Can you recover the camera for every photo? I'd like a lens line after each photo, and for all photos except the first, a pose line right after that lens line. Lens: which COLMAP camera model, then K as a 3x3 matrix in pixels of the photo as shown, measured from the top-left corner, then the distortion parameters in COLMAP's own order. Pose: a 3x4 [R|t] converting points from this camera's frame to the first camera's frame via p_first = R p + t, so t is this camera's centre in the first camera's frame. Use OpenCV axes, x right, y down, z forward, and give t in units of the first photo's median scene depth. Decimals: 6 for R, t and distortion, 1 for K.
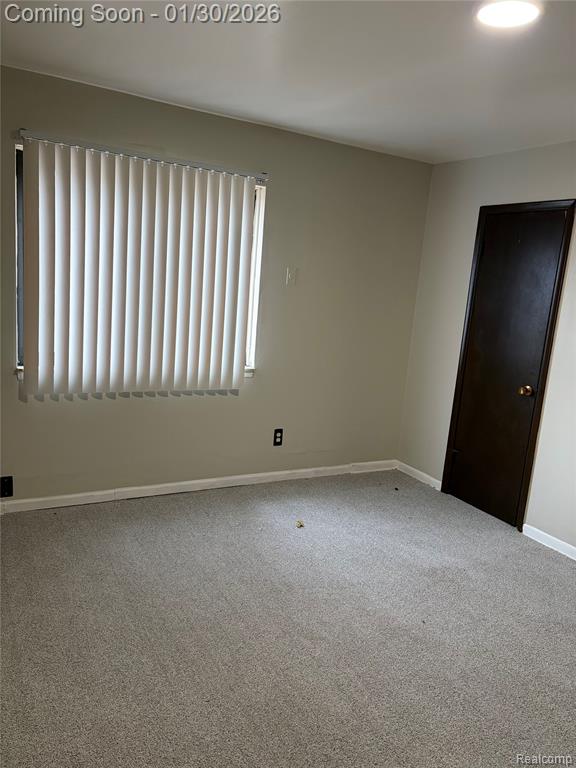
lens RADIAL K [[582.9, 0, 288.2], [0, 582.9, 388.4], [0, 0, 1]] dist [0.047921, -0.041765]
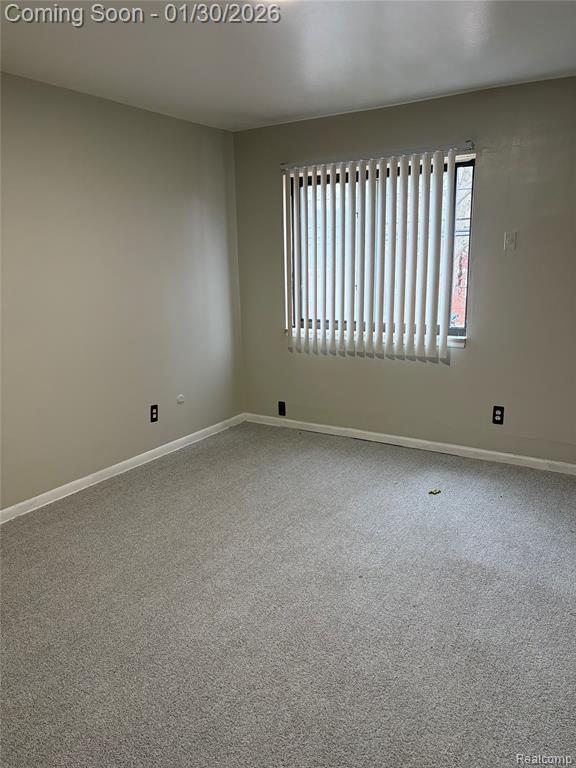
lens RADIAL K [[582.9, 0, 286.6], [0, 582.9, 382.1], [0, 0, 1]] dist [0.047921, -0.041765]
pose [[0.455998, 0.113172, -0.882756, 0.699870], [-0.088111, 0.992750, 0.081758, -0.017317], [0.885608, 0.040499, 0.462664, 0.278755]]
